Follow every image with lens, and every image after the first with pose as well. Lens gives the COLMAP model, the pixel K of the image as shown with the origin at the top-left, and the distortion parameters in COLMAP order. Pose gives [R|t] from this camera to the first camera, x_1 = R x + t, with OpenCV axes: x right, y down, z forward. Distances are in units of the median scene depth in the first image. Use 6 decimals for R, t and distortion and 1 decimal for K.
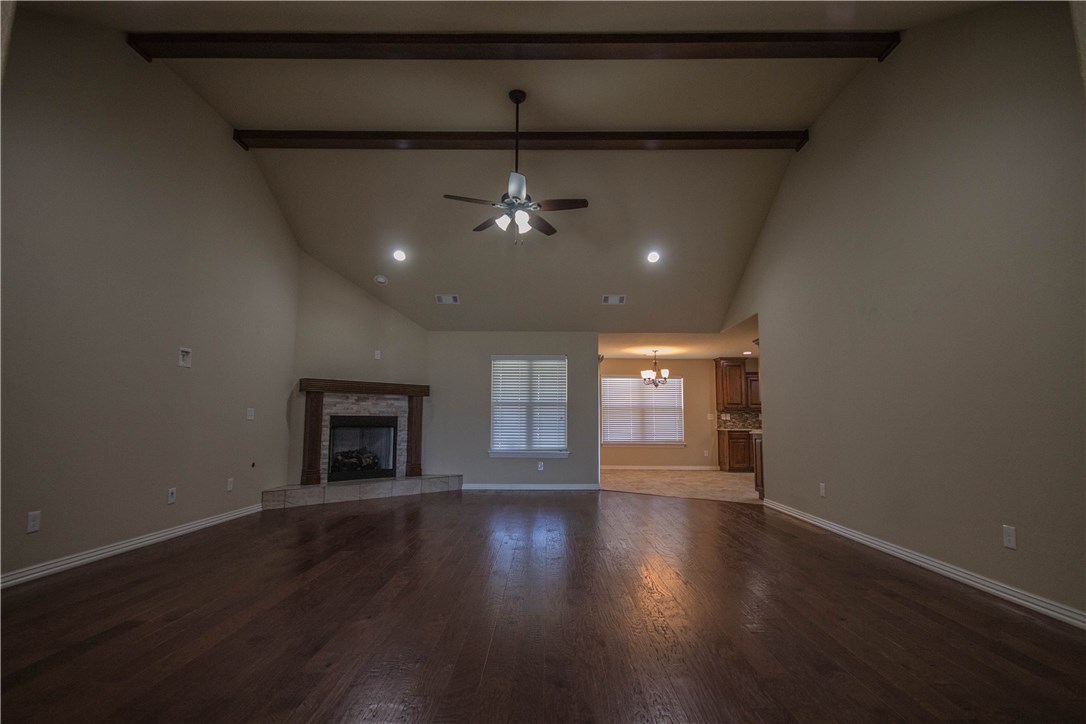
lens RADIAL K [[513.8, 0, 543.8], [0, 513.8, 362.7], [0, 0, 1]] dist [-0.017707, -0.001178]
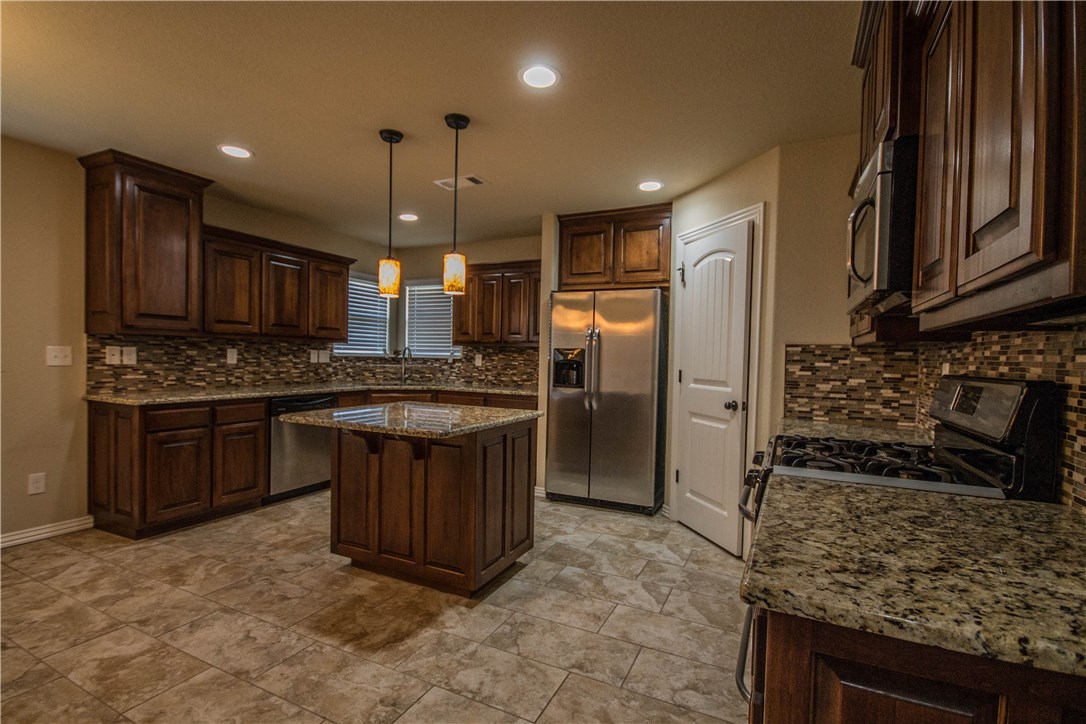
lens RADIAL K [[513.8, 0, 543.9], [0, 513.8, 365.1], [0, 0, 1]] dist [-0.017707, -0.001178]
pose [[0.427169, -0.016790, 0.904016, 0.184456], [-0.120076, 0.989918, 0.075124, 0.056636], [-0.896163, -0.140641, 0.420846, 0.635233]]
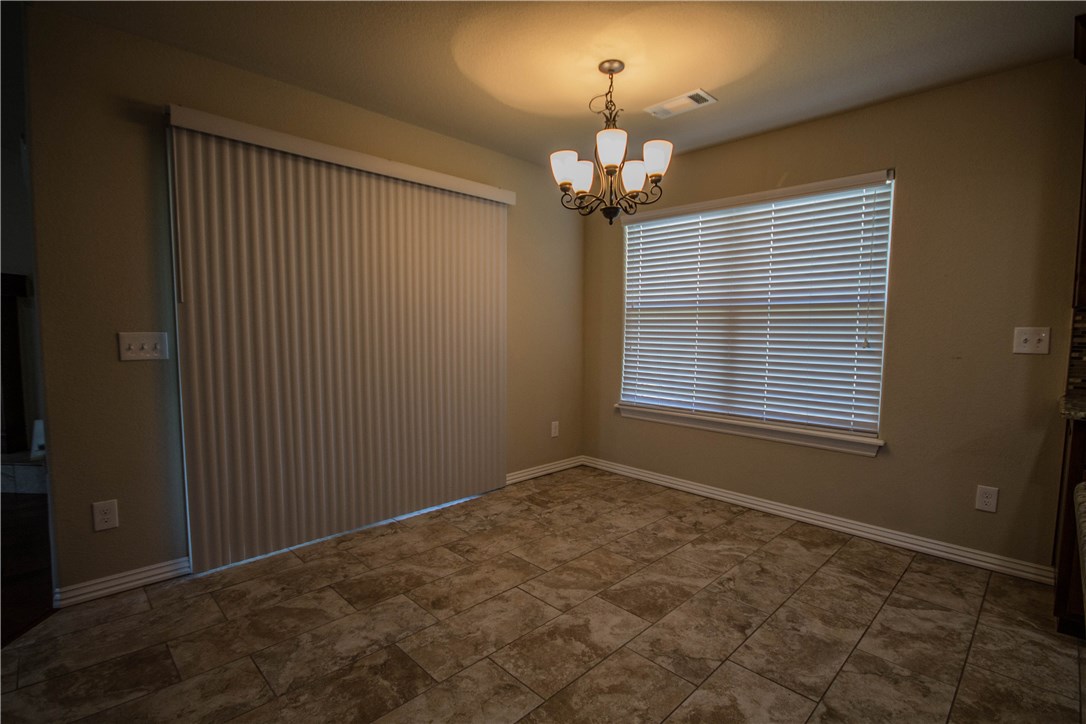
lens RADIAL K [[513.8, 0, 538.0], [0, 513.8, 369.1], [0, 0, 1]] dist [-0.017707, -0.001178]
pose [[0.700459, 0.053199, -0.711708, 0.333552], [0.082256, 0.984555, 0.154549, 0.068195], [0.708937, -0.166797, 0.685264, 0.708726]]
